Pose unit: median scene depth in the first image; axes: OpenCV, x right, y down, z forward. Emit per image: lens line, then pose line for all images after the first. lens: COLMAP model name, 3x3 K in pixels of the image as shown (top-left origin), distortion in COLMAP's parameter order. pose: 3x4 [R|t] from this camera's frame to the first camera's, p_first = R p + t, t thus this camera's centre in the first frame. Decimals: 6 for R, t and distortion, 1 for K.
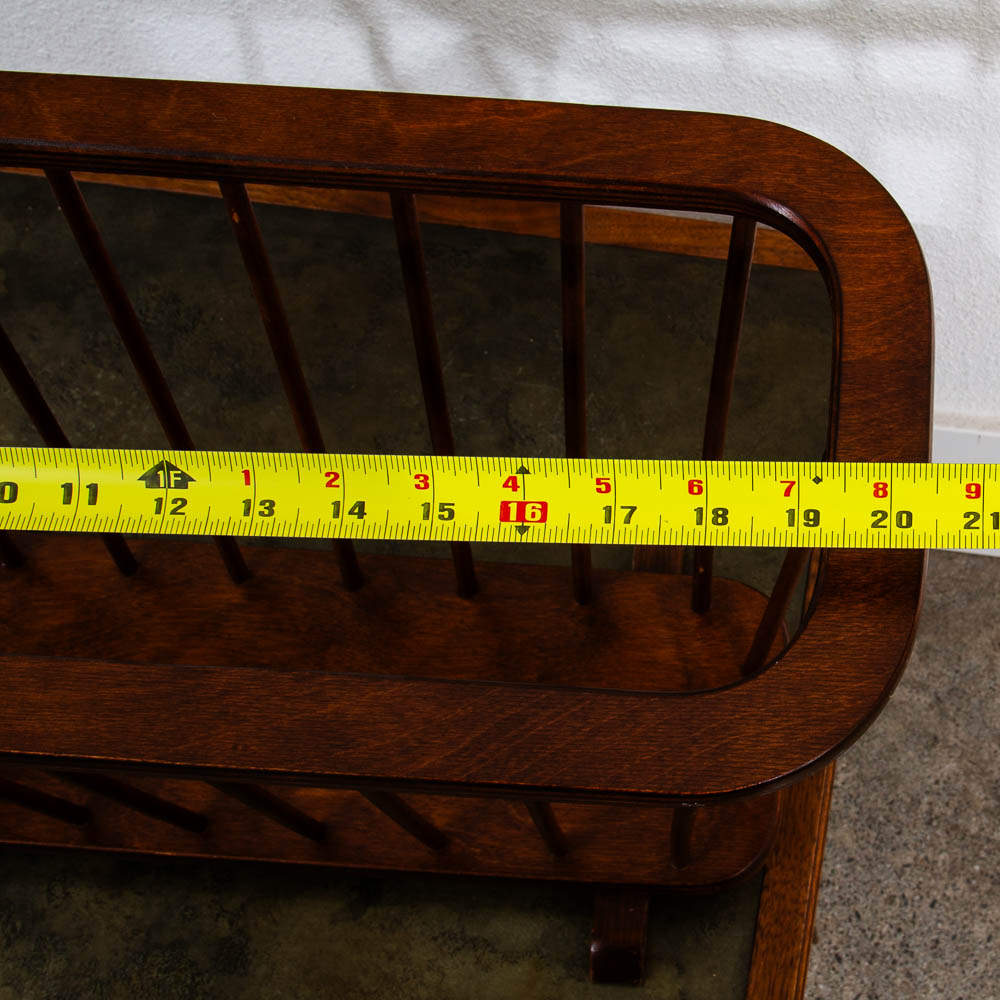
lens RADIAL K [[1616.0, 0, 551.8], [0, 1616.0, 568.0], [0, 0, 1]] dist [-0.116021, 0.065859]
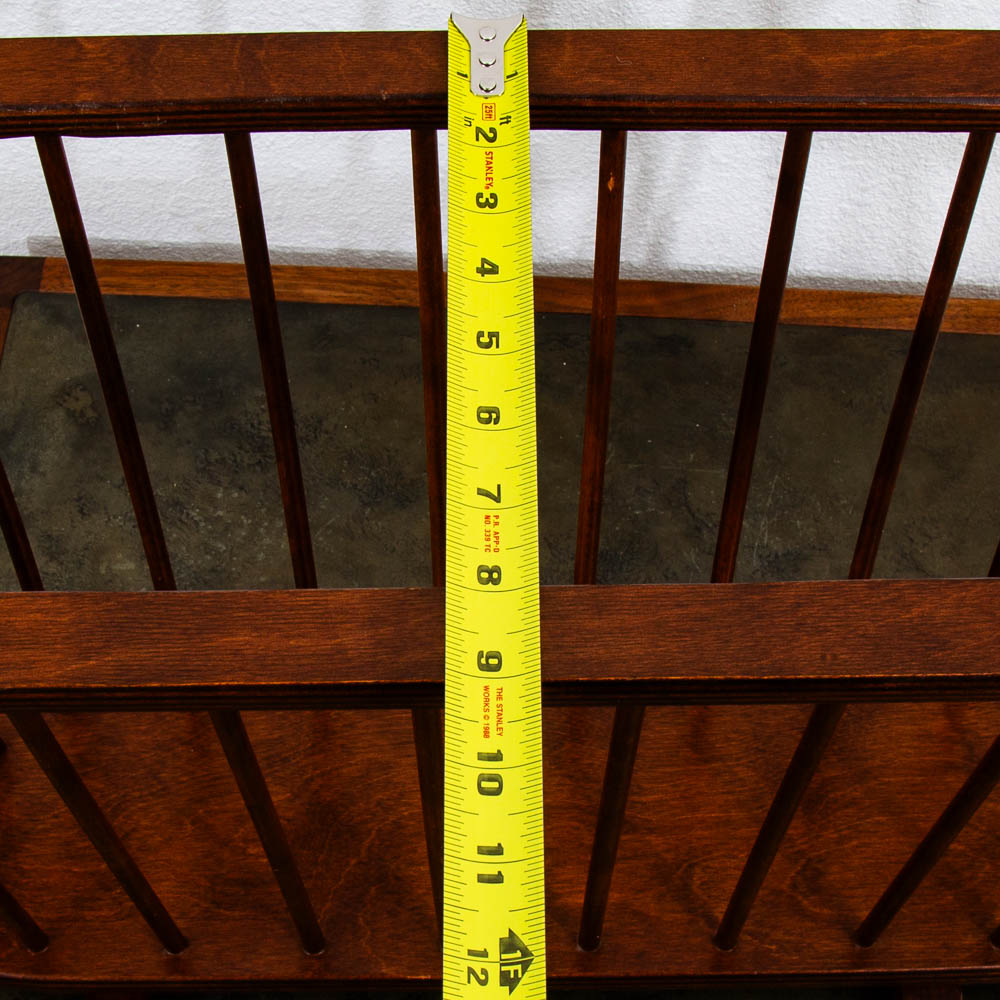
lens RADIAL K [[1862.1, 0, 500.1], [0, 1862.1, 660.8], [0, 0, 1]] dist [-0.119067, 0.026566]
pose [[0.997513, -0.069637, -0.010861, -0.173373], [0.068641, 0.994857, -0.074487, 0.084260], [0.015992, 0.073556, 0.997163, -0.029746]]
